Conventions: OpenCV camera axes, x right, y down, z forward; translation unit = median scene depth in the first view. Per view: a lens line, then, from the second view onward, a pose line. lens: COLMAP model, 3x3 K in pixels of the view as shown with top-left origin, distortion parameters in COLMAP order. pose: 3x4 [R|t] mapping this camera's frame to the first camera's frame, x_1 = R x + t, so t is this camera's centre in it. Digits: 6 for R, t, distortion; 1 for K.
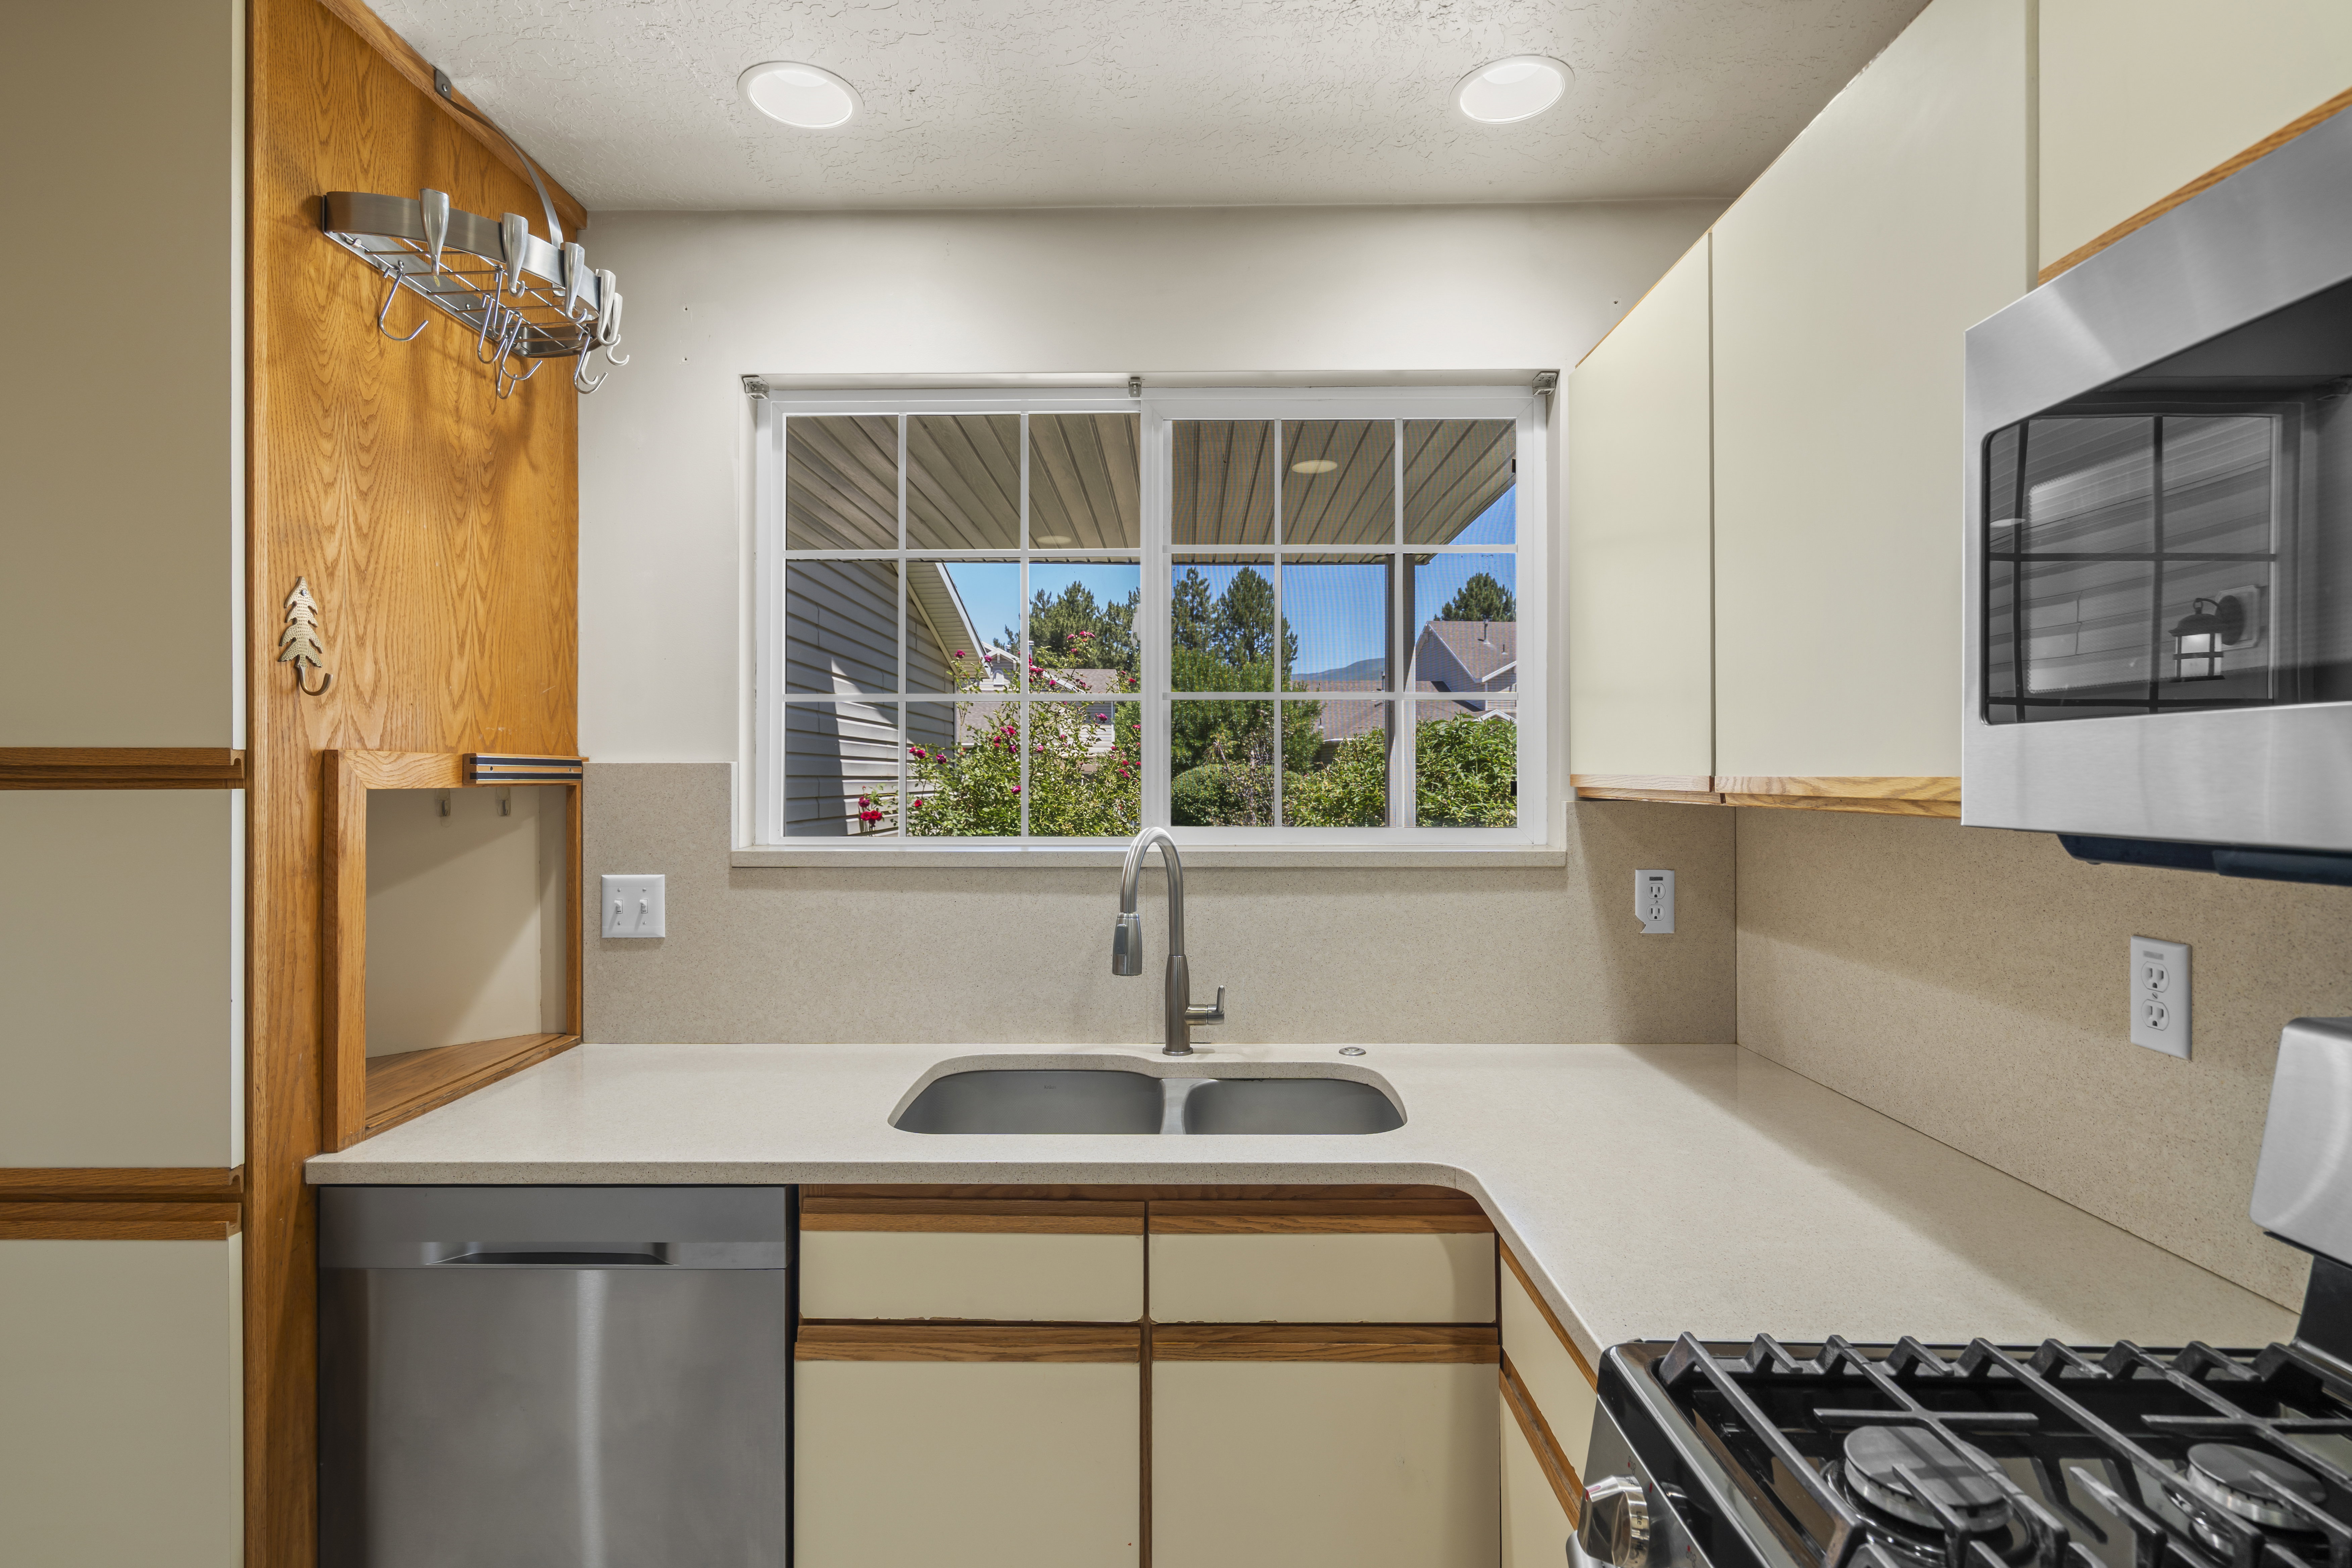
lens RADIAL K [[1159.5, 0, 1176.0], [0, 1159.5, 784.0], [0, 0, 1]] dist [0.000186, 0.000056]
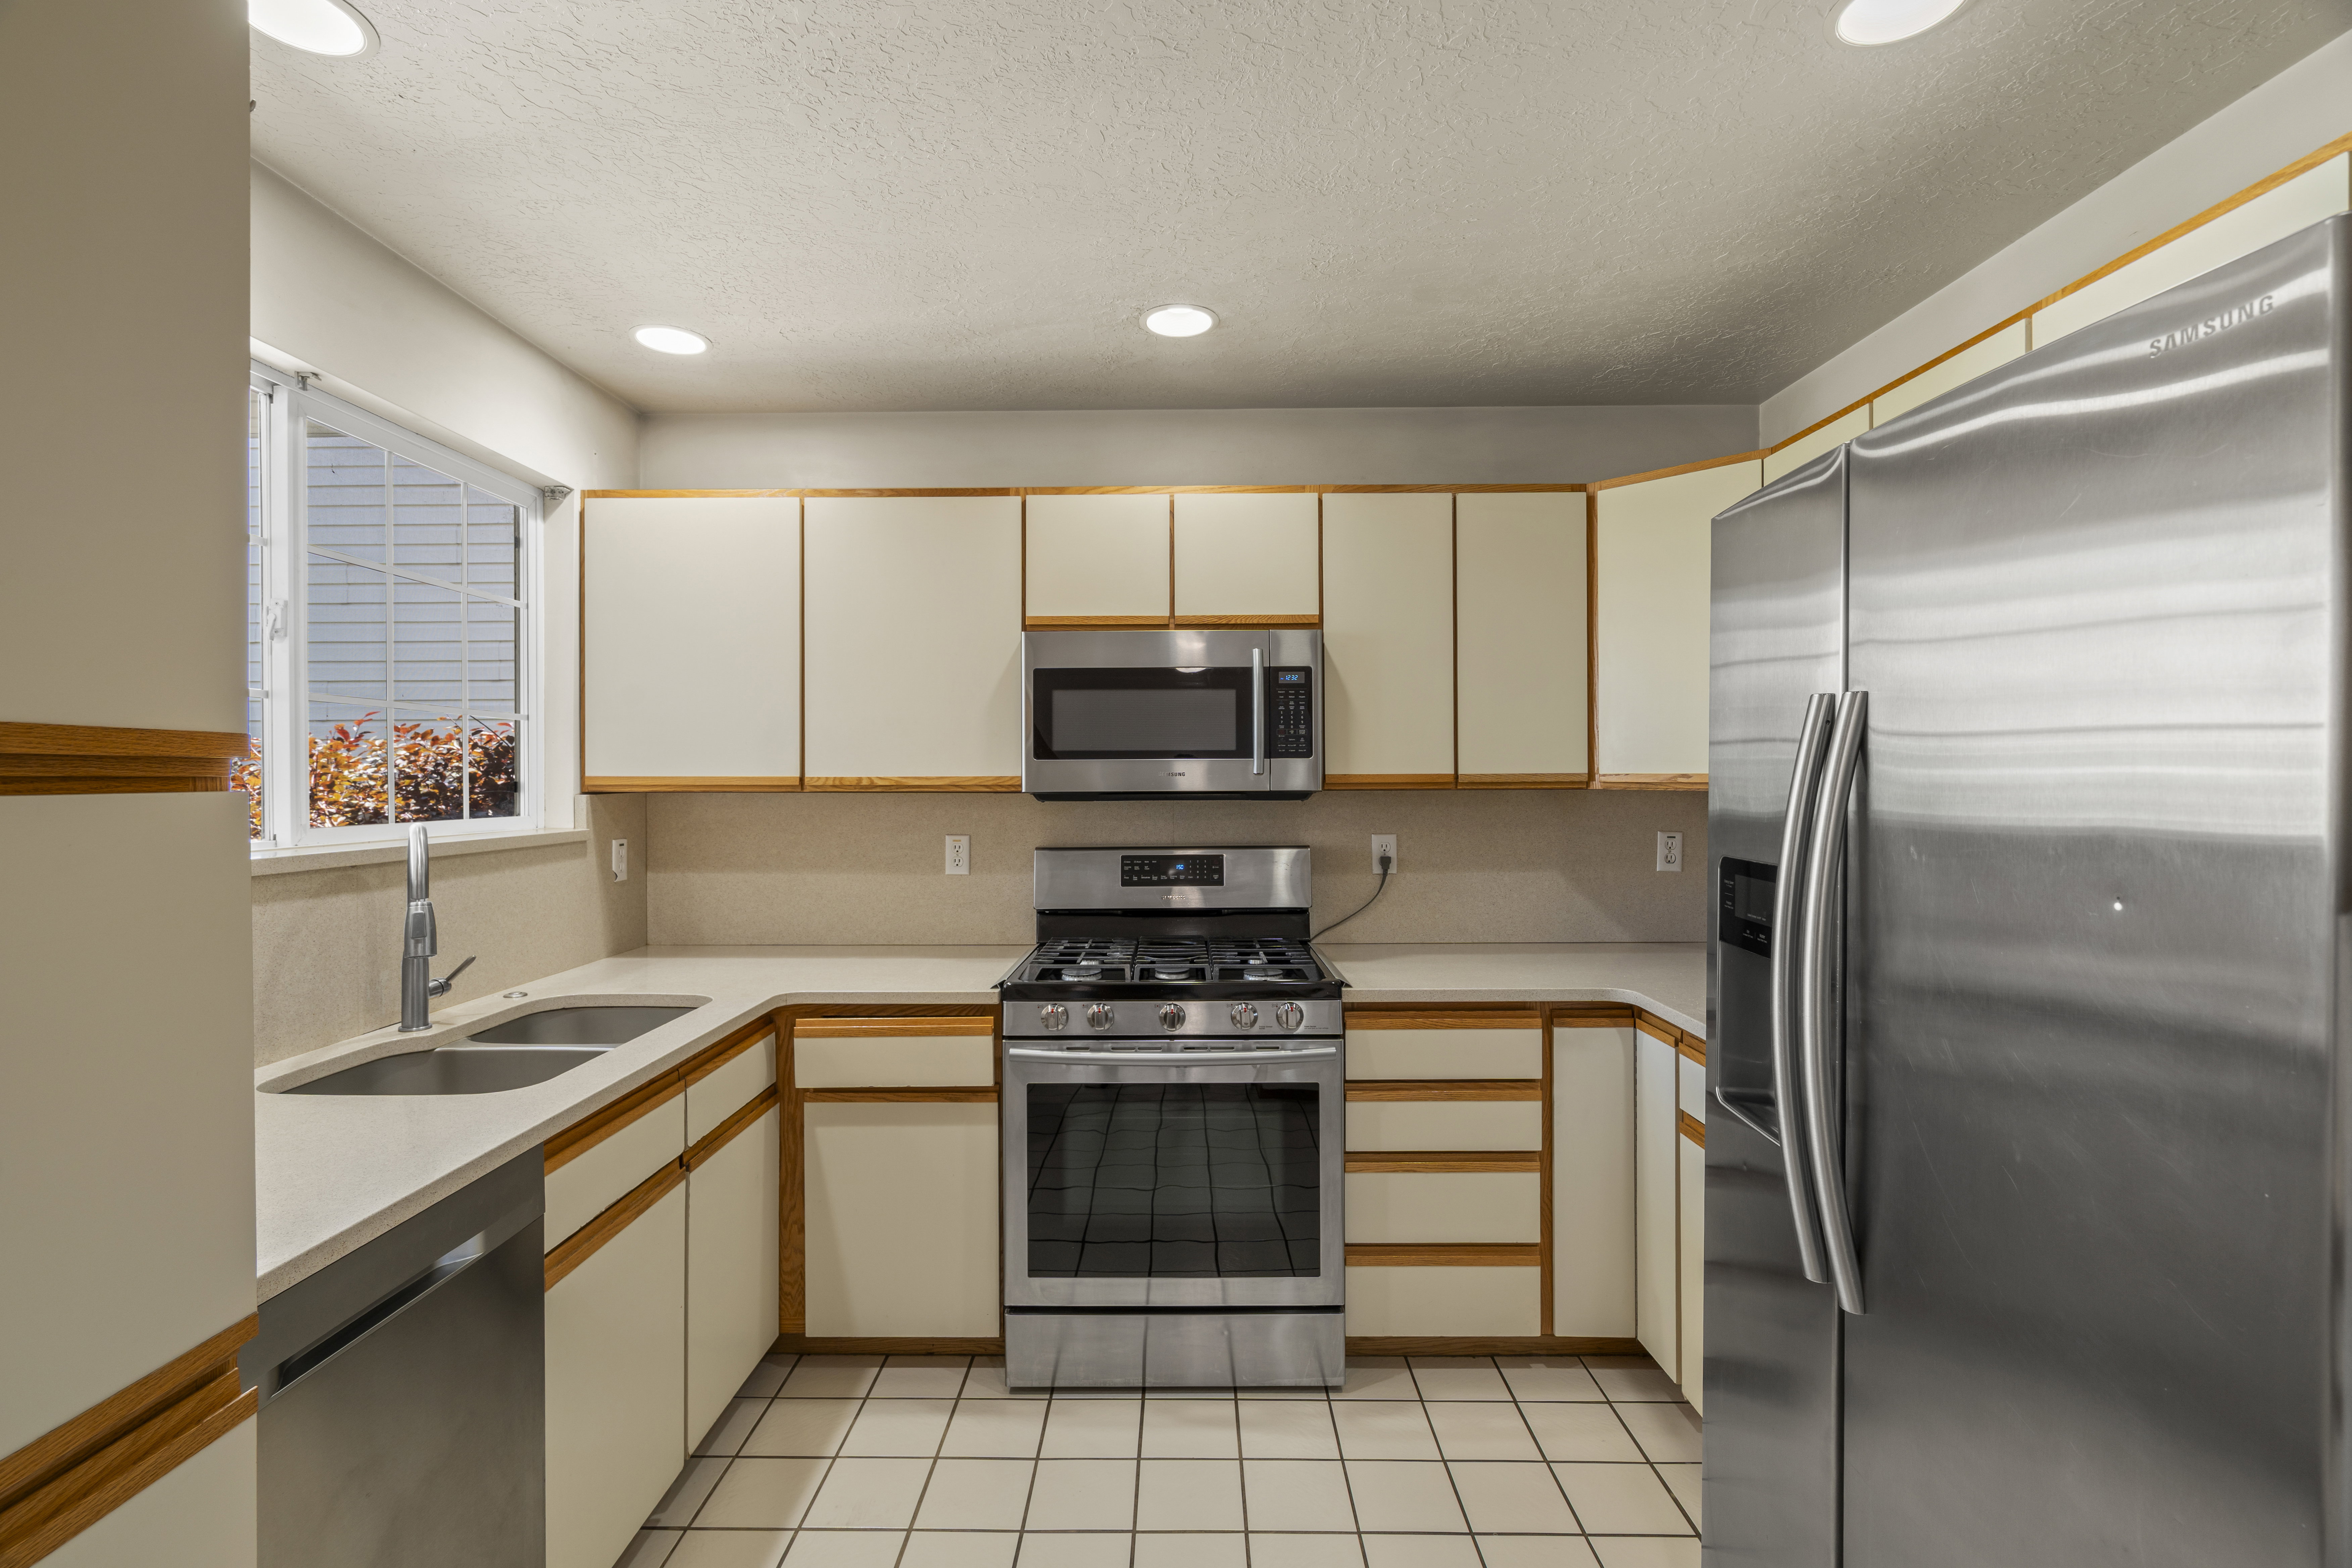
lens RADIAL K [[1060.5, 0, 1176.0], [0, 1060.5, 784.0], [0, 0, 1]] dist [-0.003198, -0.000537]
pose [[-0.010551, -0.005382, 0.999930, -1.032296], [0.009094, 0.999944, 0.005478, 0.001054], [-0.999903, 0.009151, -0.010501, 0.297203]]
